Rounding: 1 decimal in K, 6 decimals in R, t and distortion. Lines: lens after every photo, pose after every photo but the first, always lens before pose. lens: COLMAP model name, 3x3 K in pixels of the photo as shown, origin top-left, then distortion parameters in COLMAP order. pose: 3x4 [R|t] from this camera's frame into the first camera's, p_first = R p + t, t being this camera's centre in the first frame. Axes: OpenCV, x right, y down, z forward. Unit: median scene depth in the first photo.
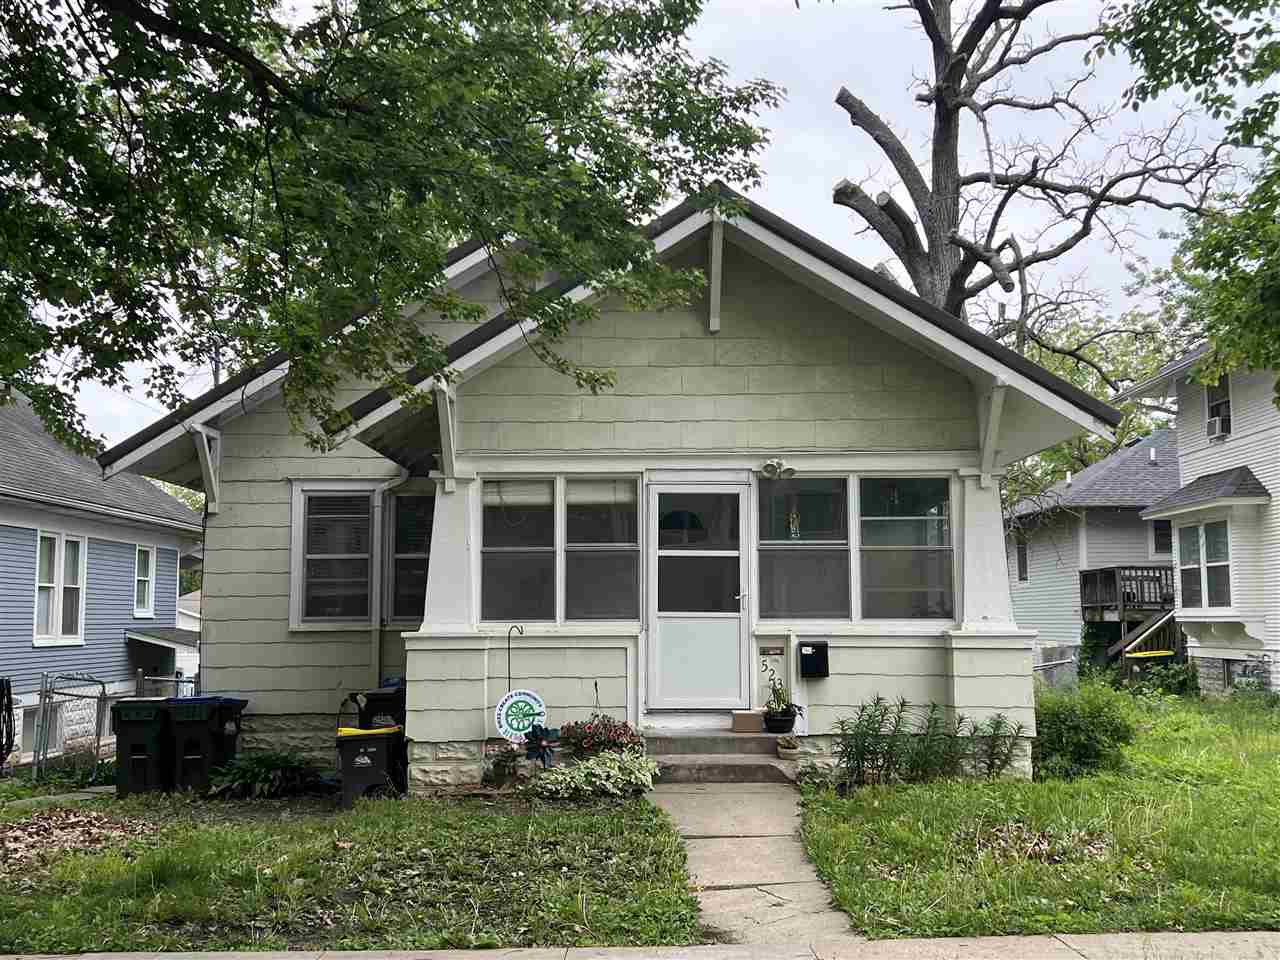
lens RADIAL K [[1359.7, 0, 640.0], [0, 1359.7, 480.0], [0, 0, 1]] dist [0.146474, 0.002121]
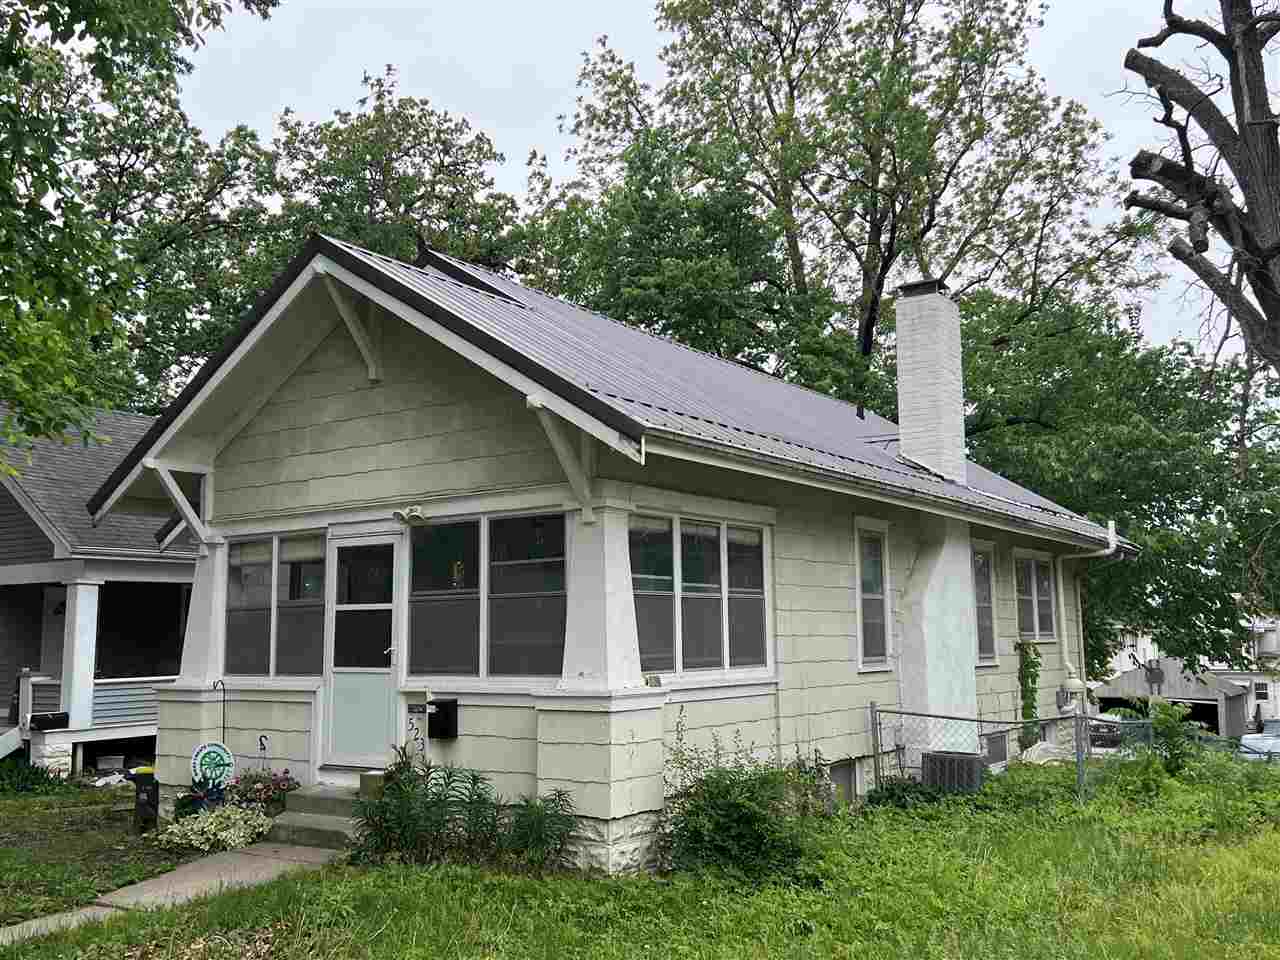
lens RADIAL K [[1258.2, 0, 640.0], [0, 1258.2, 480.0], [0, 0, 1]] dist [0.006644, 0.000920]
pose [[0.825850, -0.079361, -0.558278, 0.720767], [0.063783, 0.996840, -0.047351, 0.018312], [0.560271, 0.003496, 0.828302, 0.361271]]
